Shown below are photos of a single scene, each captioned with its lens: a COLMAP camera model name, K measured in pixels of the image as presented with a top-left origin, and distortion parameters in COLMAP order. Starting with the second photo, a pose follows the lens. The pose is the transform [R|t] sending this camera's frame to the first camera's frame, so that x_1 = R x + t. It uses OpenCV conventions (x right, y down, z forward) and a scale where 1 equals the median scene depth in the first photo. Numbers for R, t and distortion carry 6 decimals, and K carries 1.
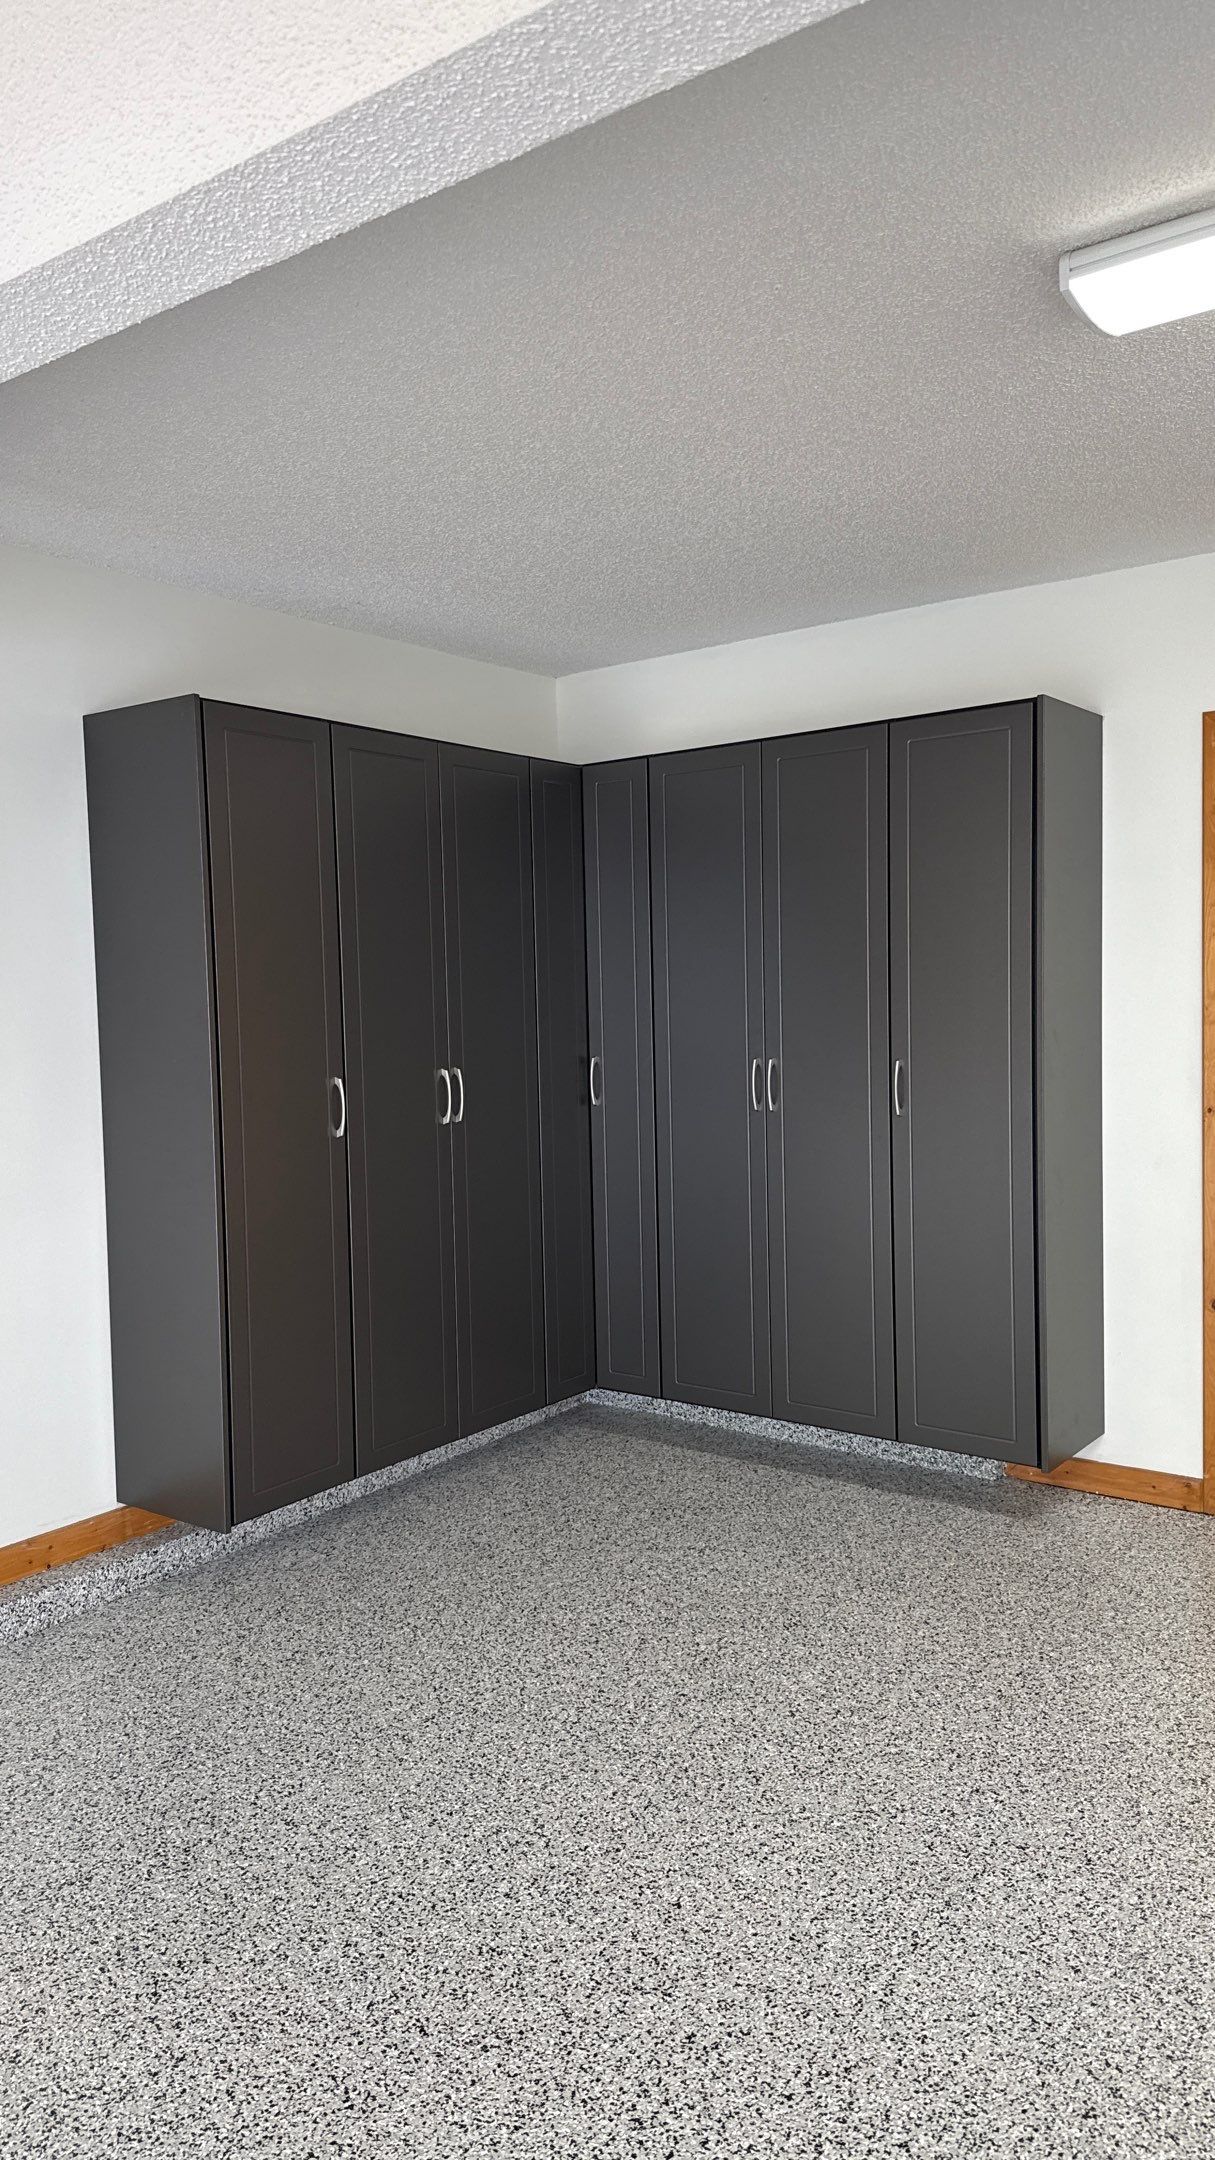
lens RADIAL K [[1496.8, 0, 589.2], [0, 1496.8, 1088.5], [0, 0, 1]] dist [0.202866, -0.472669]
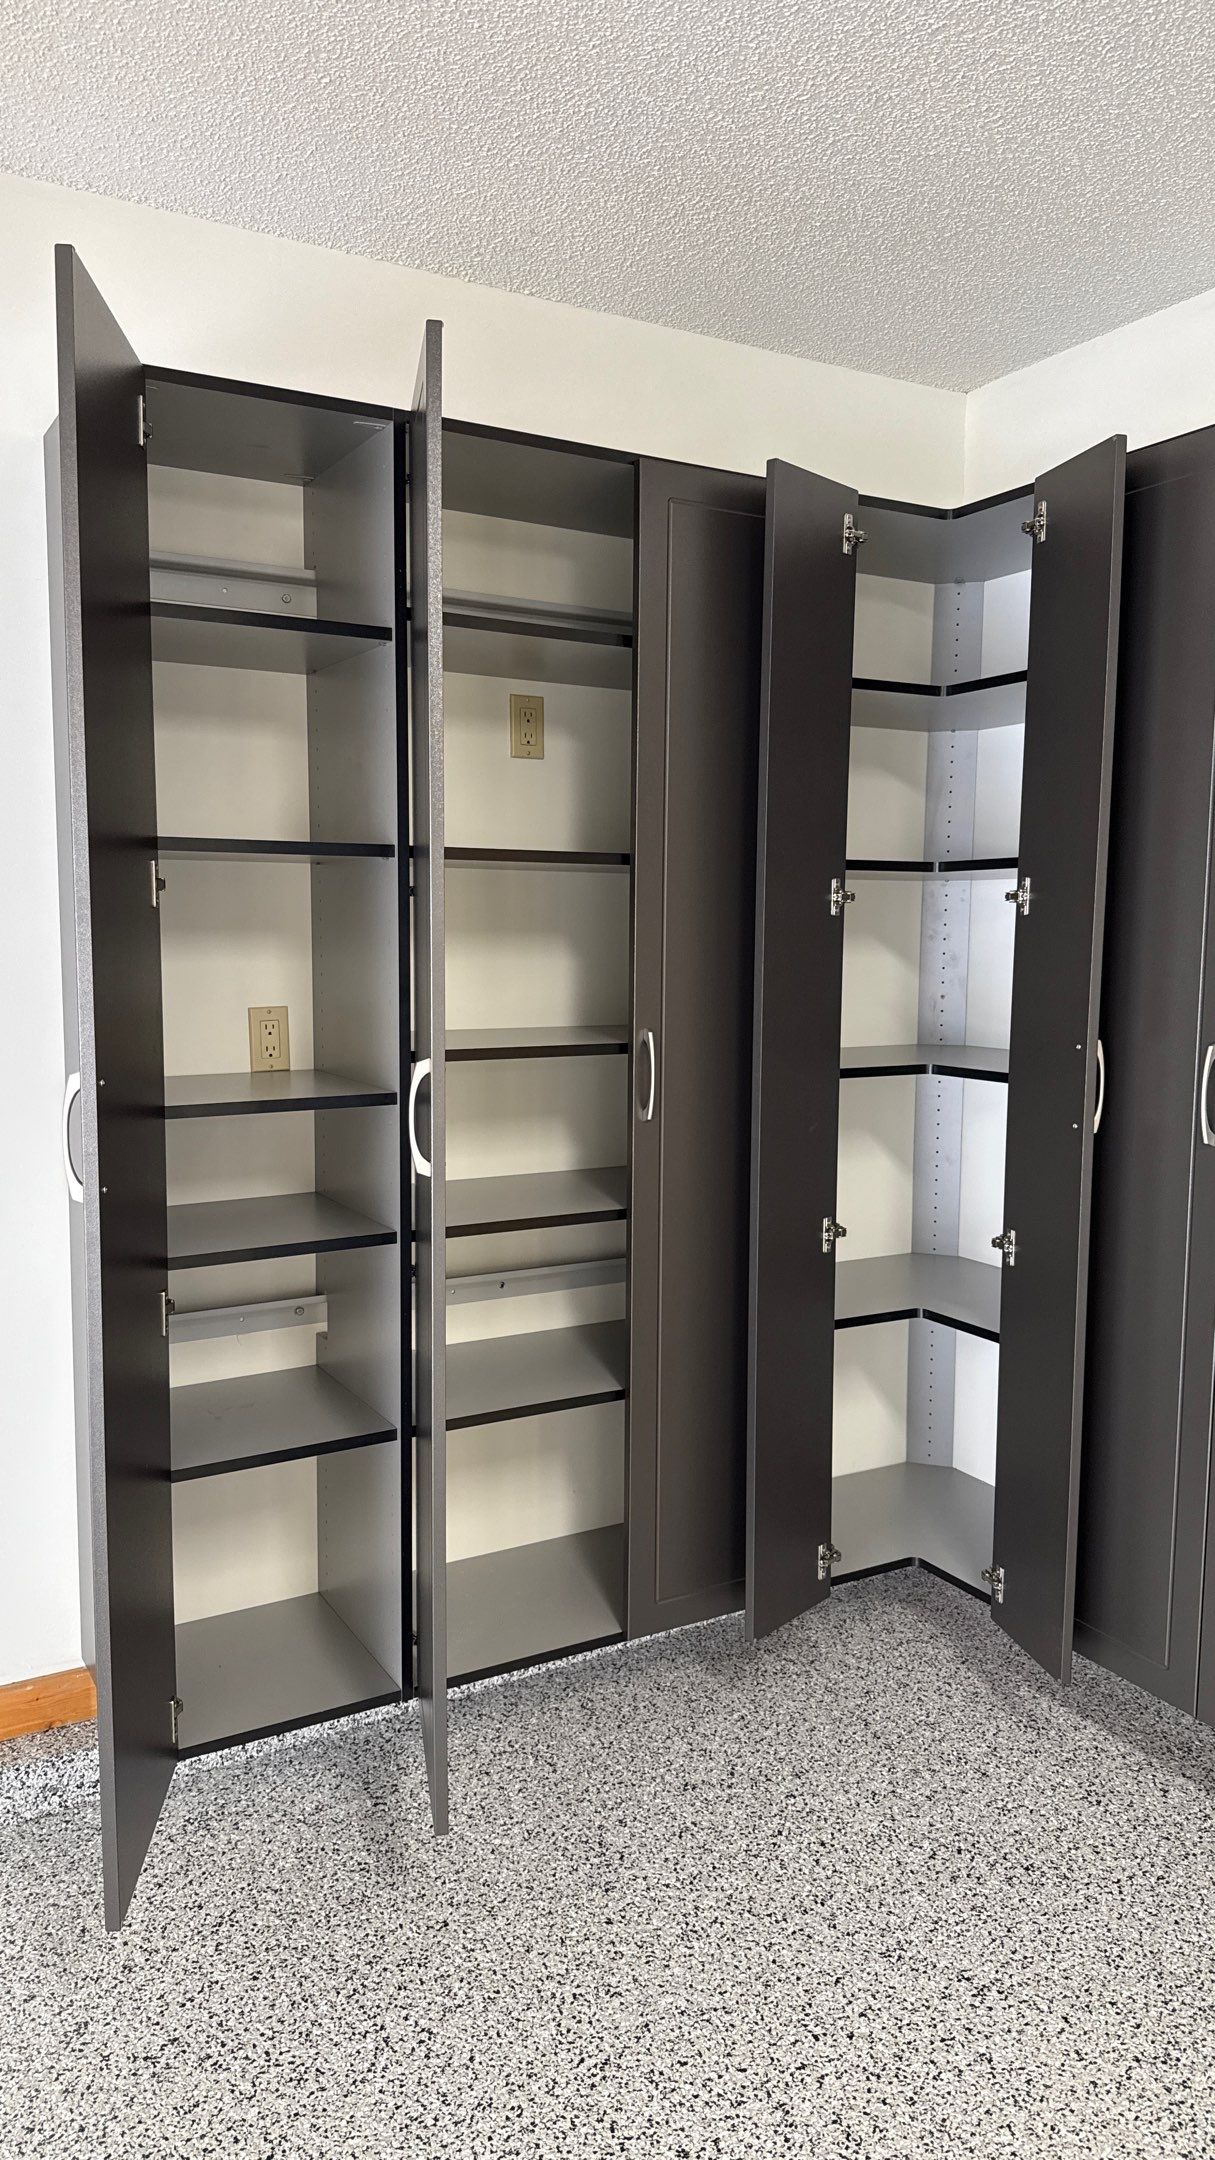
lens RADIAL K [[1525.1, 0, 581.5], [0, 1525.1, 1109.9], [0, 0, 1]] dist [0.005010, -0.004098]
pose [[0.918448, 0.082956, -0.386745, 0.120187], [-0.058067, 0.995444, 0.075624, -0.028074], [0.391256, -0.047000, 0.919081, 0.456868]]
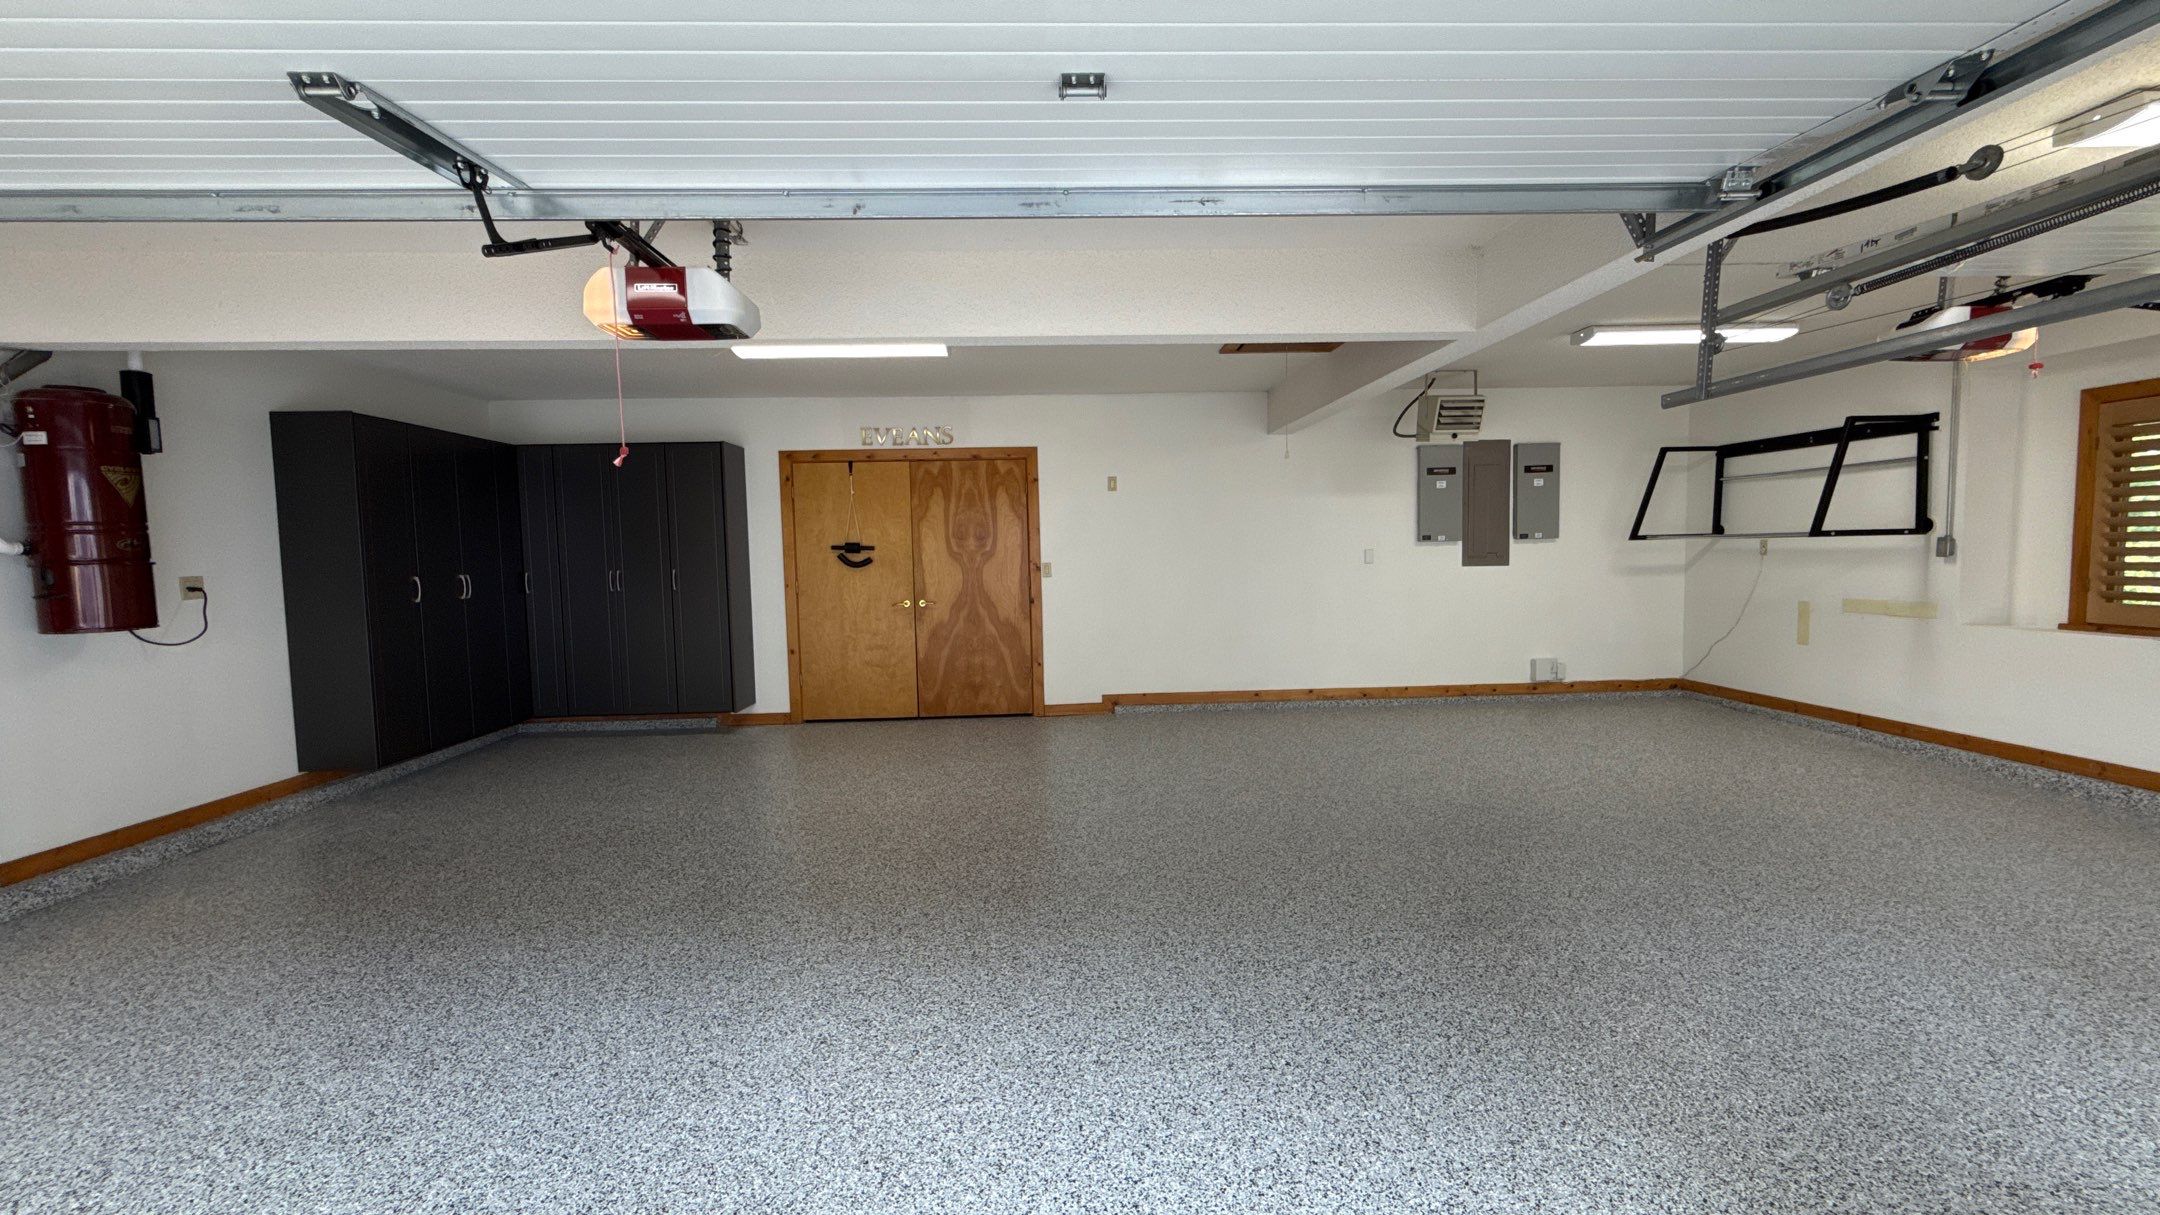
lens RADIAL K [[864.6, 0, 1079.4], [0, 864.6, 610.8], [0, 0, 1]] dist [0.000985, 0.000200]
pose [[0.775273, -0.035273, 0.630641, -0.203945], [0.043553, 0.999048, 0.002338, 0.081341], [-0.630123, 0.025654, 0.776071, -0.631964]]
